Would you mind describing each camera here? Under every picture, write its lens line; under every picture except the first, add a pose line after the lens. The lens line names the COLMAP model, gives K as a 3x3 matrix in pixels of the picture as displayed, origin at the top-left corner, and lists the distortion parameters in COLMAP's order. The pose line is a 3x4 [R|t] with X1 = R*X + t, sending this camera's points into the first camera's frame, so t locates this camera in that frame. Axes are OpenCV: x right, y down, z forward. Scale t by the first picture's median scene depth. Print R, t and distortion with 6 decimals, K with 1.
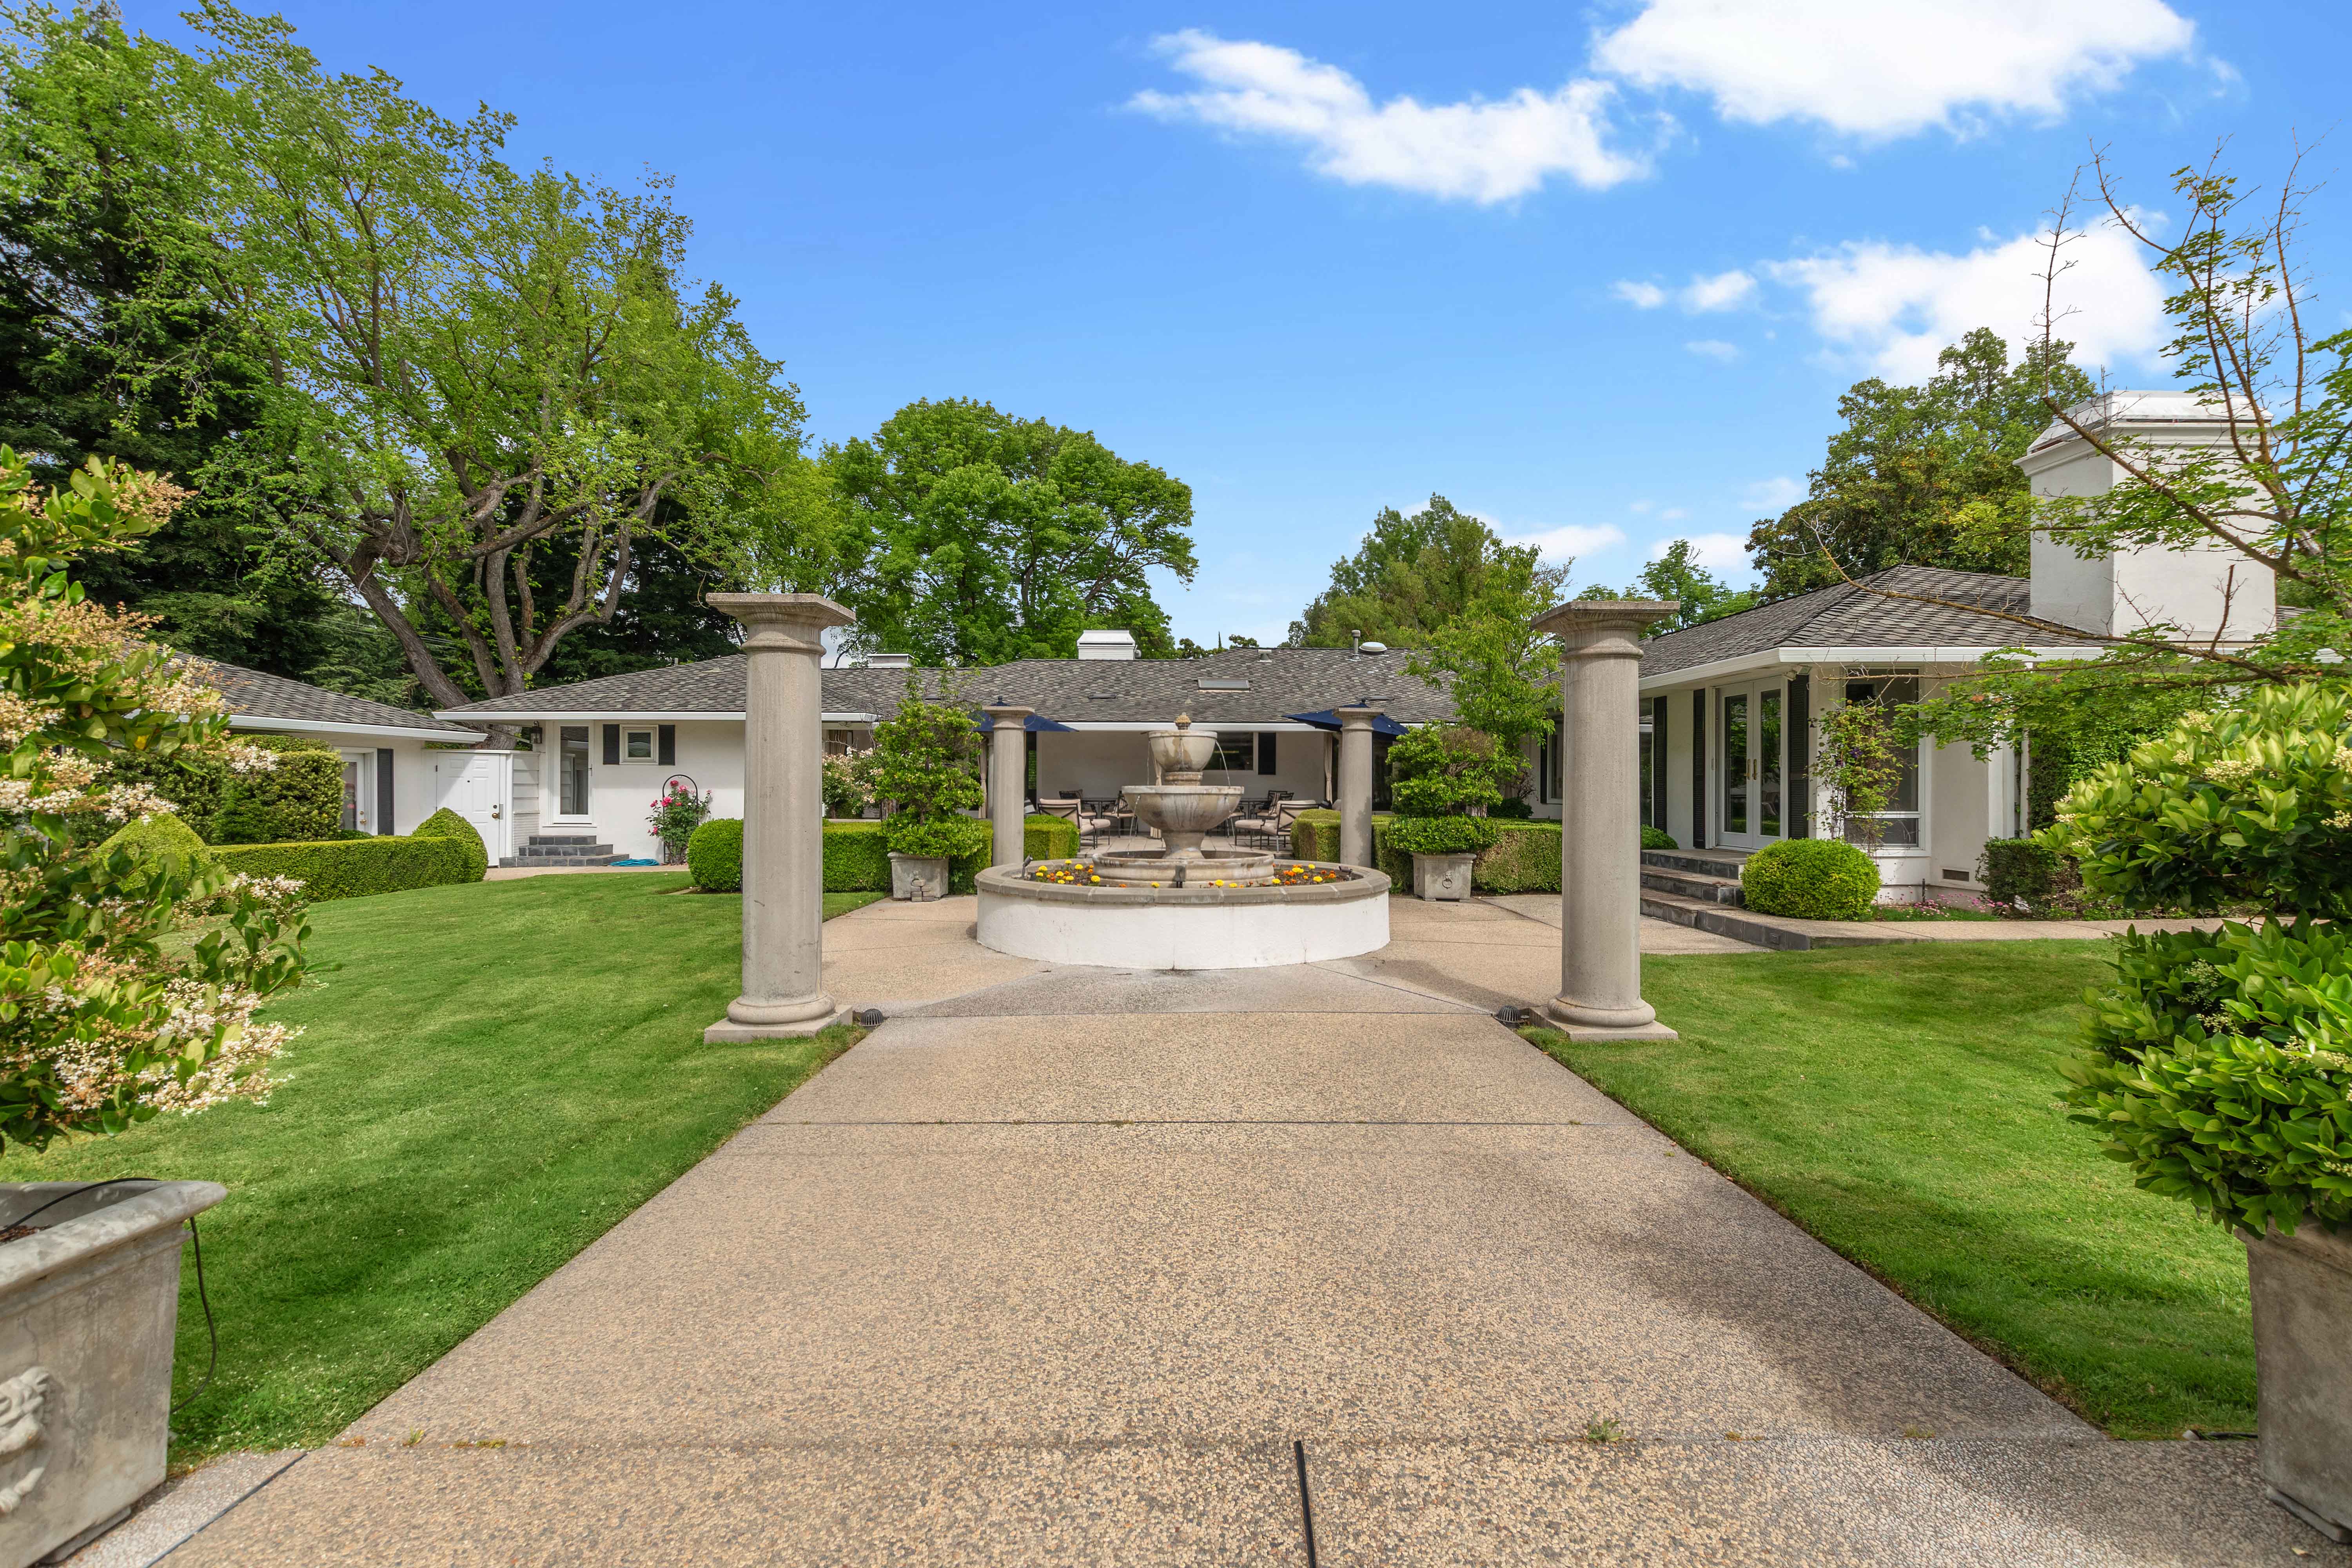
lens RADIAL K [[1022.3, 0, 1208.4], [0, 1022.3, 780.7], [0, 0, 1]] dist [0.001929, -0.000379]
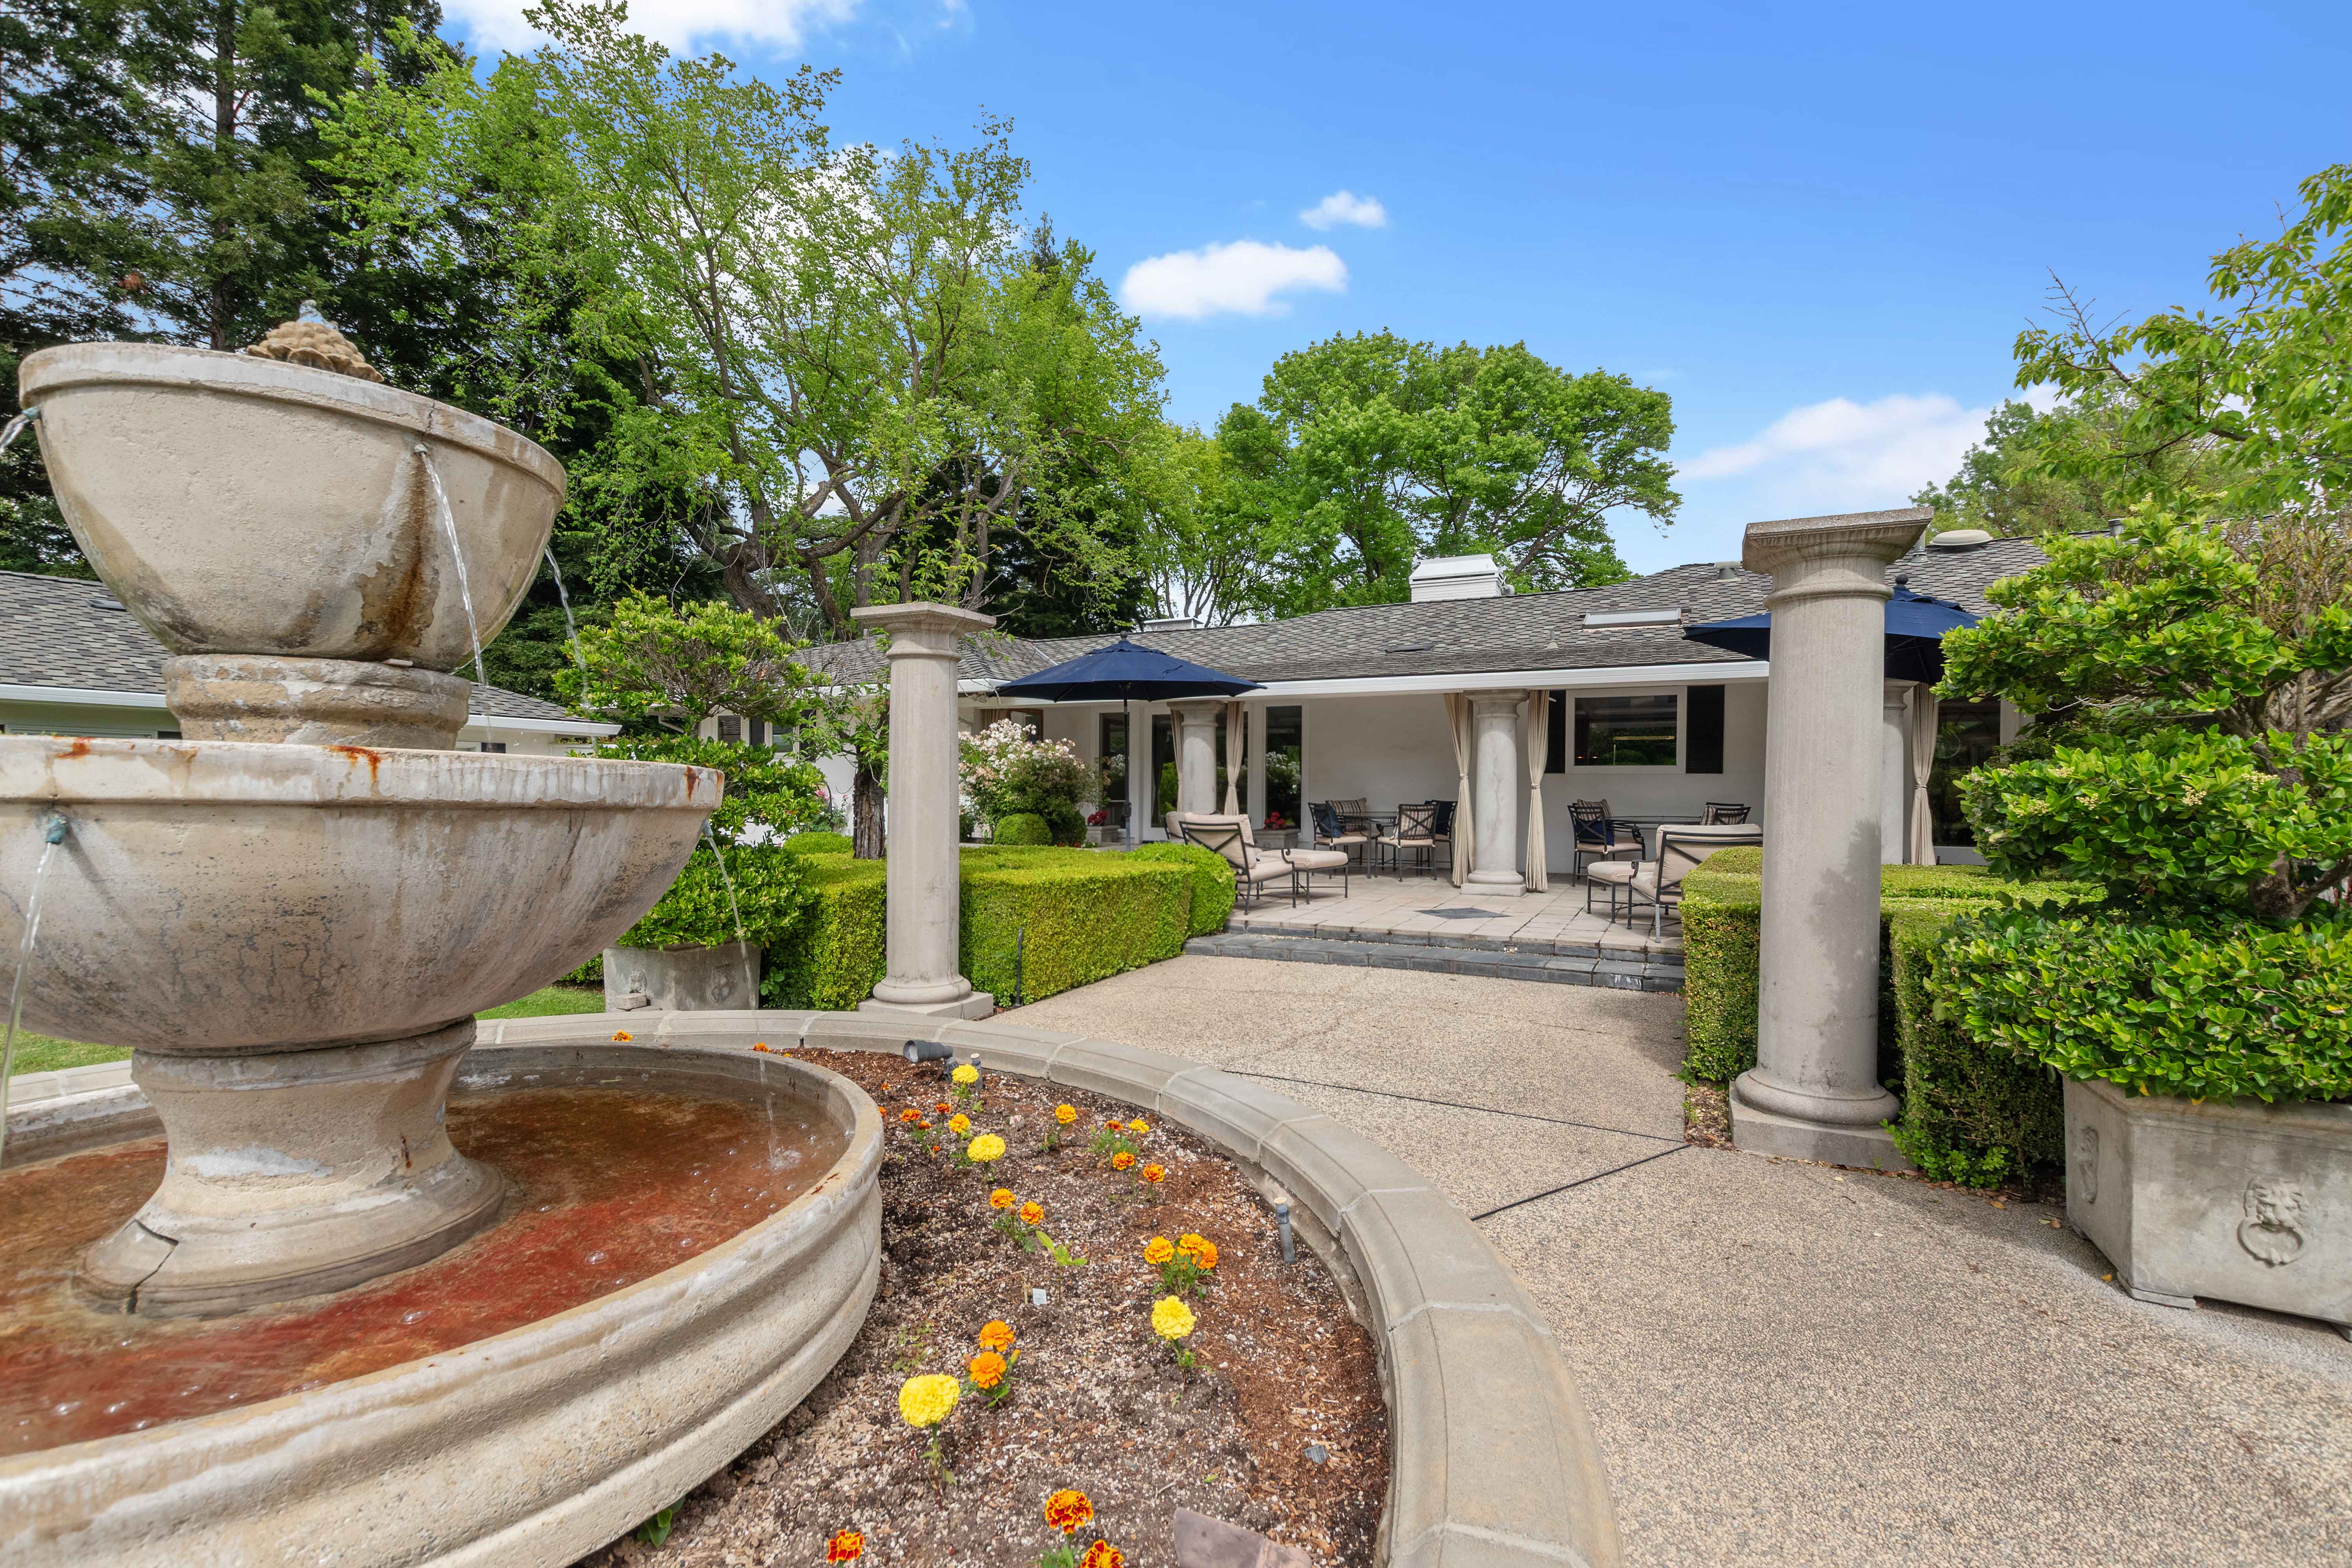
lens RADIAL K [[1025.5, 0, 1176.0], [0, 1025.5, 784.0], [0, 0, 1]] dist [0.008368, -0.000100]
pose [[0.874150, 0.006682, -0.485610, 0.045506], [-0.010089, 0.999939, -0.004400, 0.002915], [0.485551, 0.008746, 0.874165, 0.231324]]
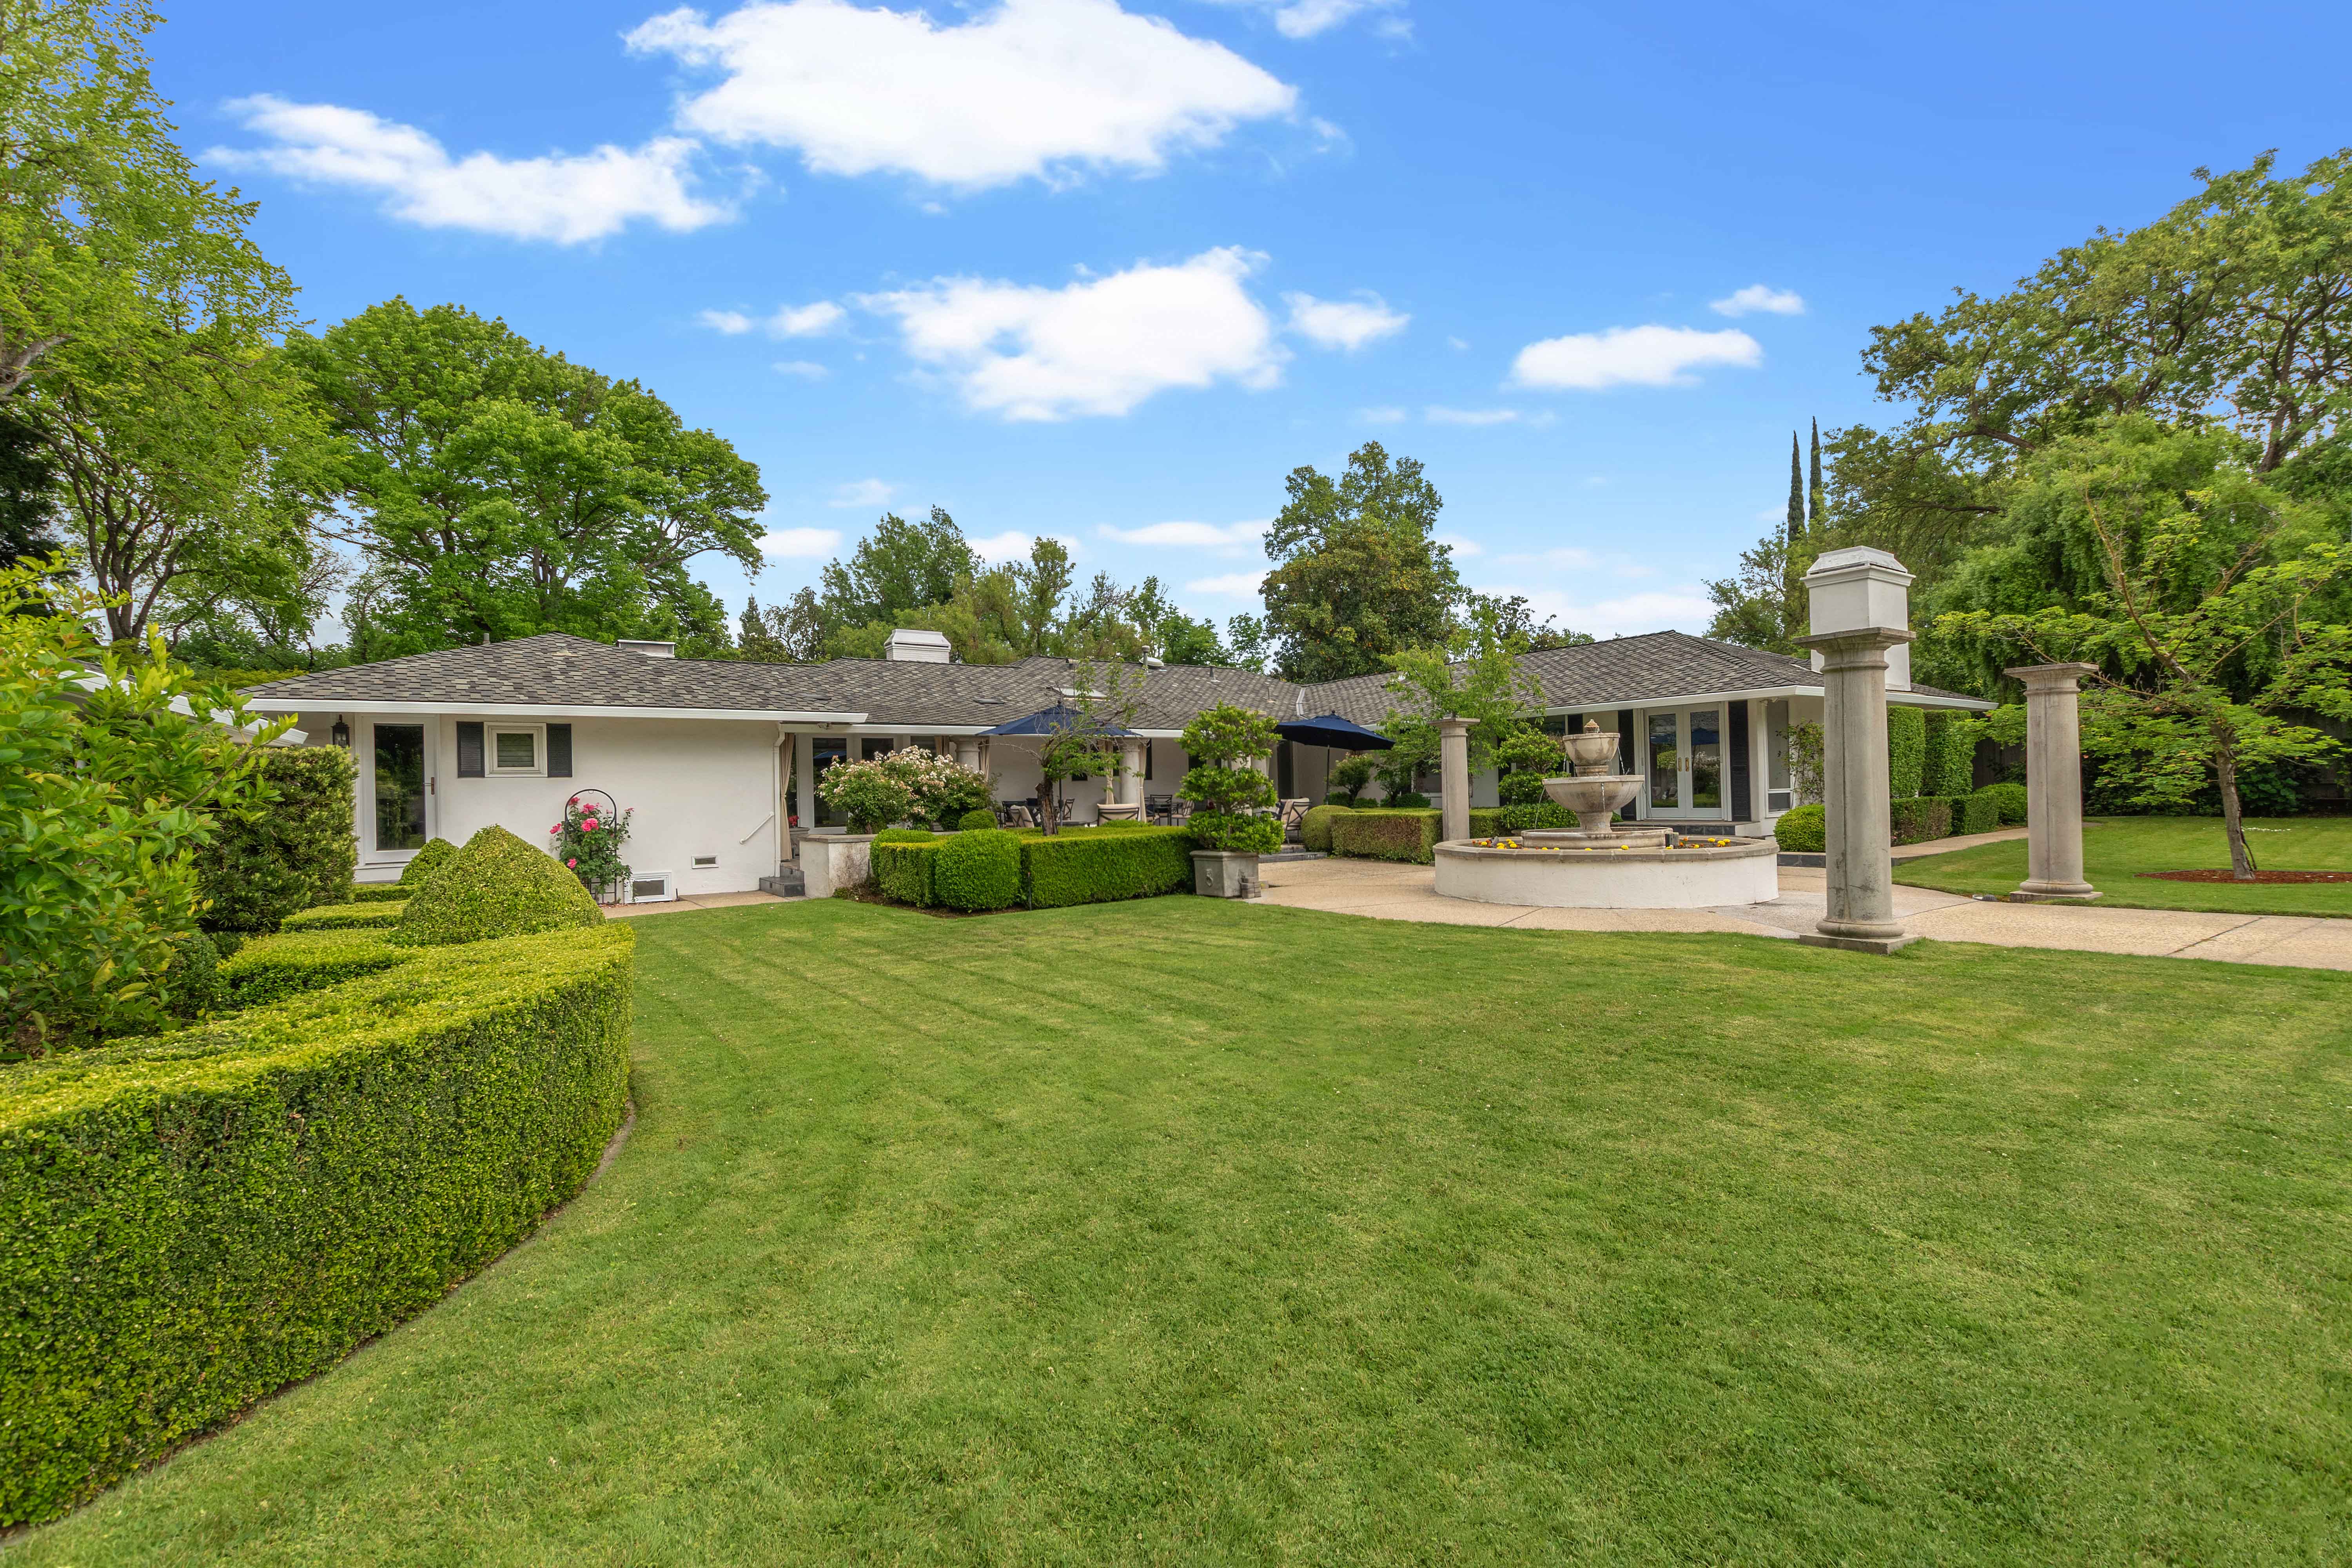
lens RADIAL K [[1031.5, 0, 1179.7], [0, 1031.5, 789.0], [0, 0, 1]] dist [0.002043, -0.000658]
pose [[0.823779, -0.017853, 0.566631, -0.300851], [0.020571, 0.999787, 0.001594, 0.000566], [-0.566538, 0.010343, 0.823970, 0.065458]]
